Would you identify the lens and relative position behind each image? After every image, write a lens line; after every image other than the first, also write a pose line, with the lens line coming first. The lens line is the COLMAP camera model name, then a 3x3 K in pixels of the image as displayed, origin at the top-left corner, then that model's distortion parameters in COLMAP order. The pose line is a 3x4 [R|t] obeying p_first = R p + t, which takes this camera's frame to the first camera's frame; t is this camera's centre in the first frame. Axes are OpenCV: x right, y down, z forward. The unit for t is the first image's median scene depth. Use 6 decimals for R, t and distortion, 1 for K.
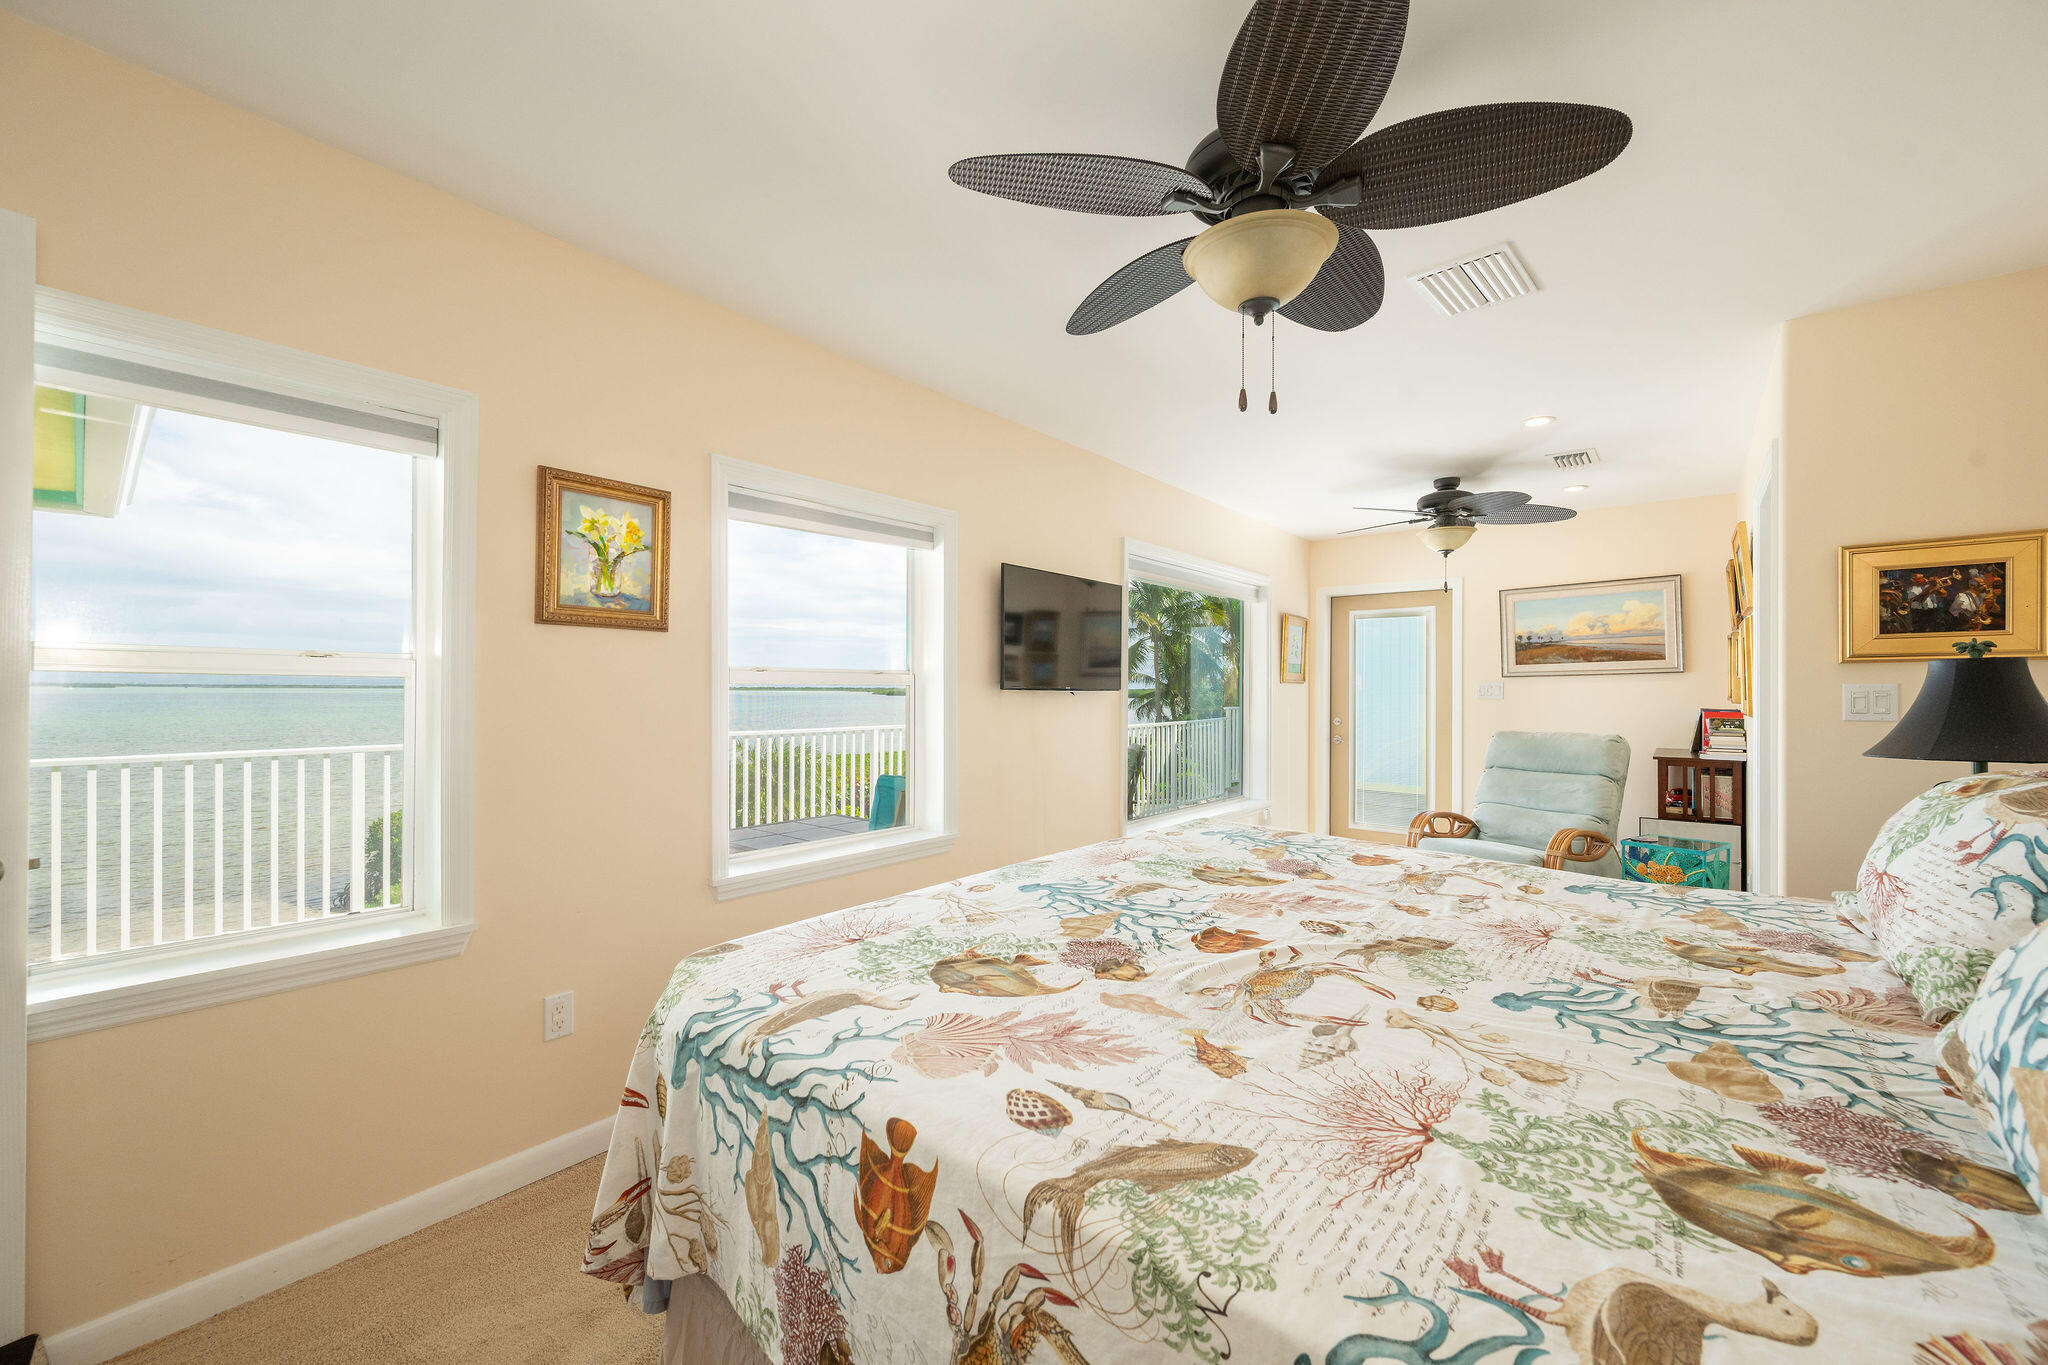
lens RADIAL K [[804.1, 0, 1023.8], [0, 804.1, 688.0], [0, 0, 1]] dist [-0.001278, 0.000184]
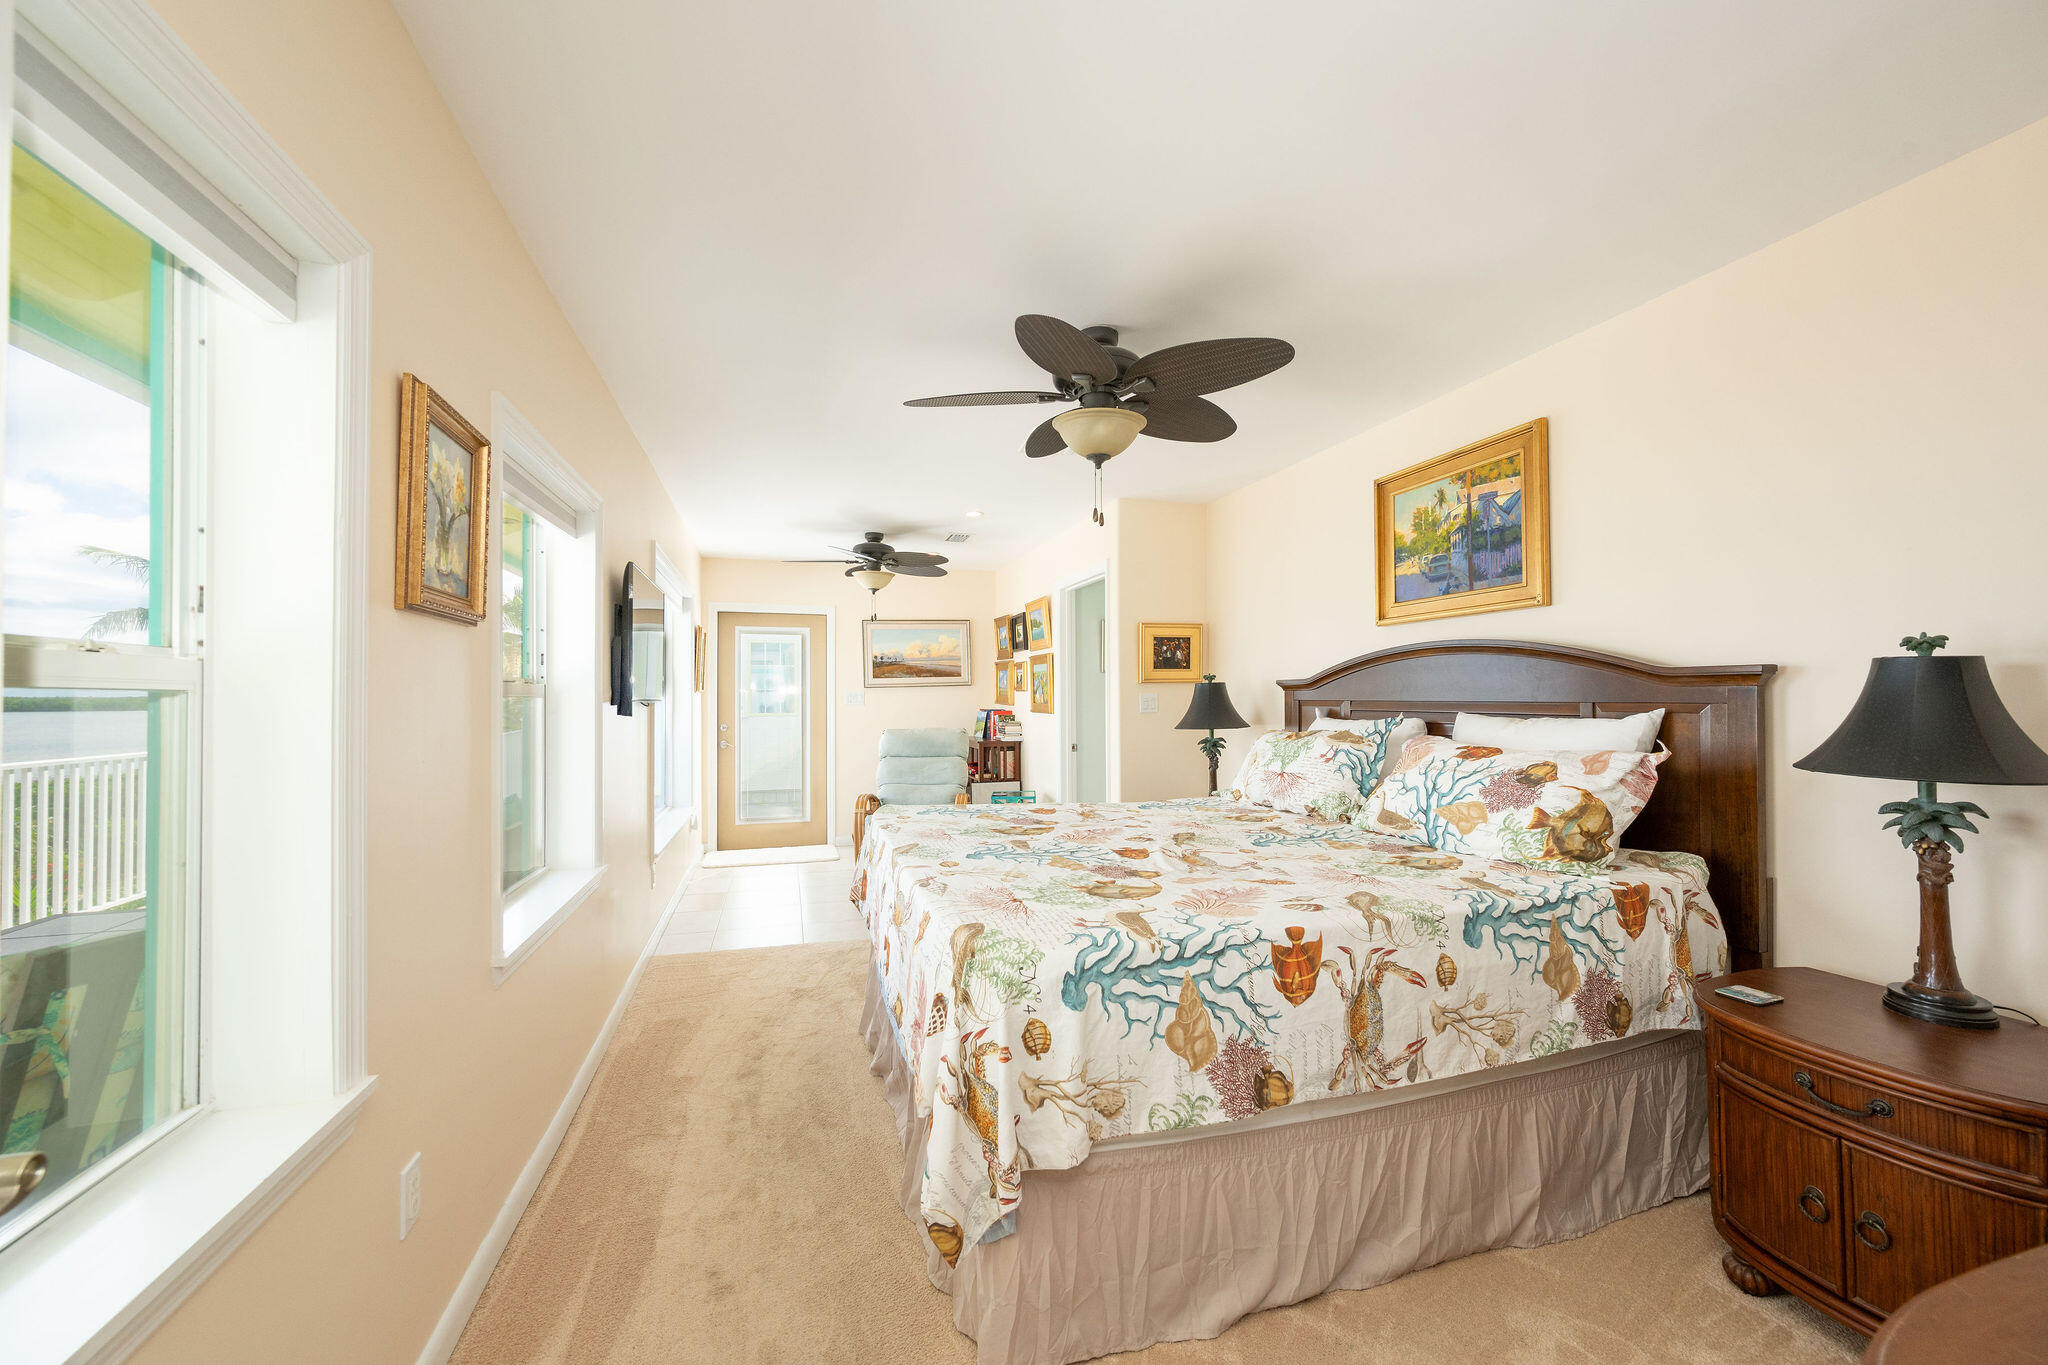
lens RADIAL K [[804.1, 0, 1034.2], [0, 804.1, 682.7], [0, 0, 1]] dist [-0.001278, 0.000184]
pose [[0.541648, 0.009239, 0.840555, -0.766279], [0.003728, 0.999903, -0.013393, -0.007519], [-0.840597, 0.010388, 0.541561, 0.172079]]
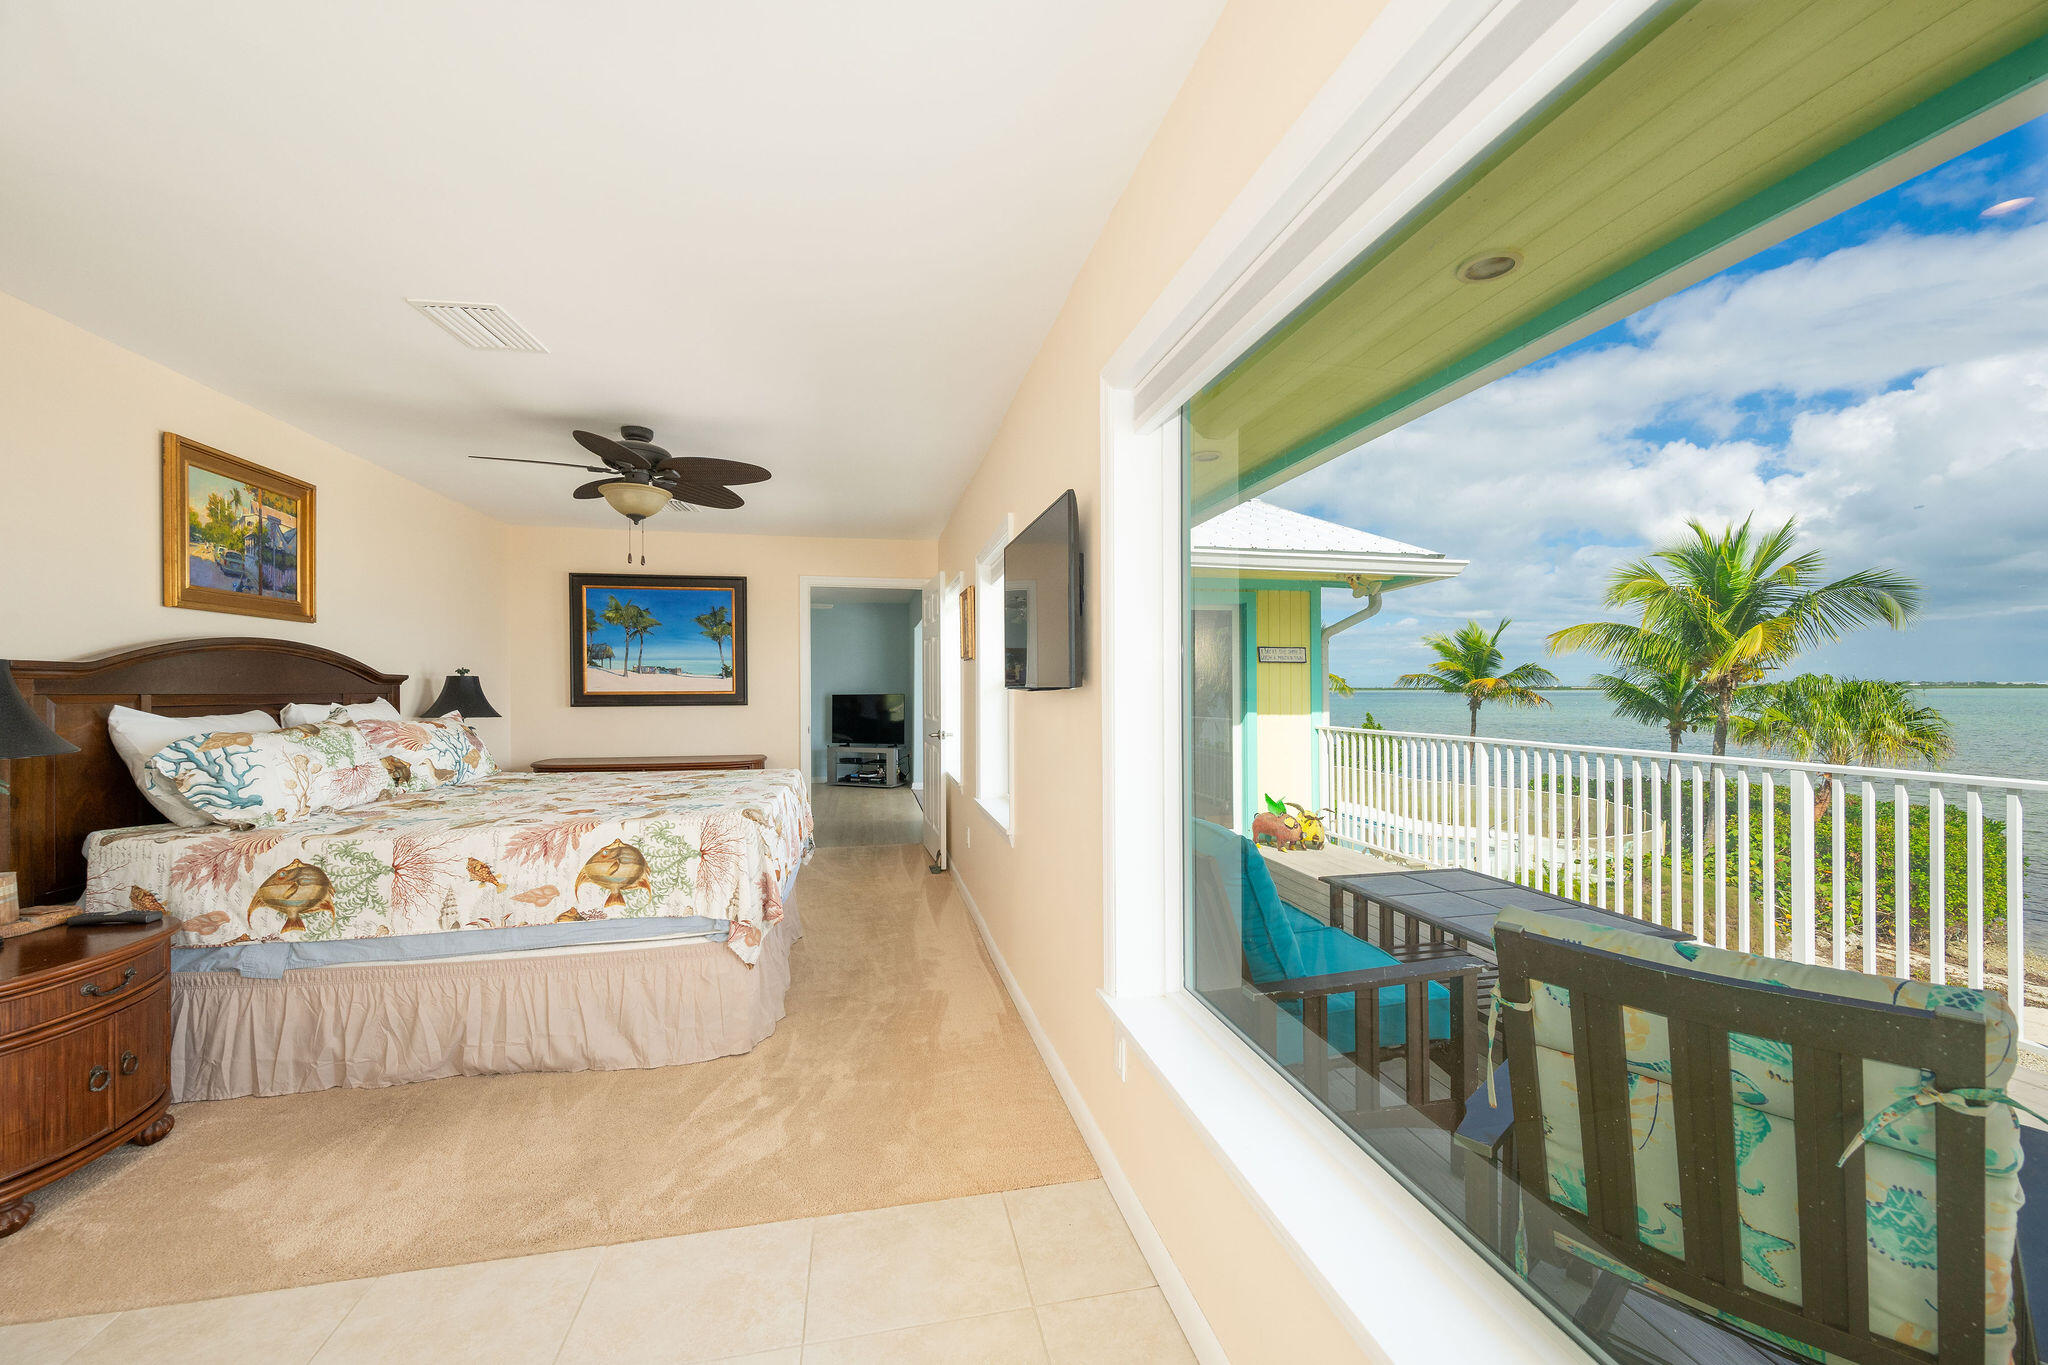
lens RADIAL K [[804.1, 0, 1026.4], [0, 804.1, 688.0], [0, 0, 1]] dist [-0.001278, 0.000184]
pose [[-0.620716, -0.007233, -0.784002, 2.078583], [-0.001985, 0.999969, -0.007654, 0.014683], [0.784033, -0.003195, -0.620711, 3.601316]]
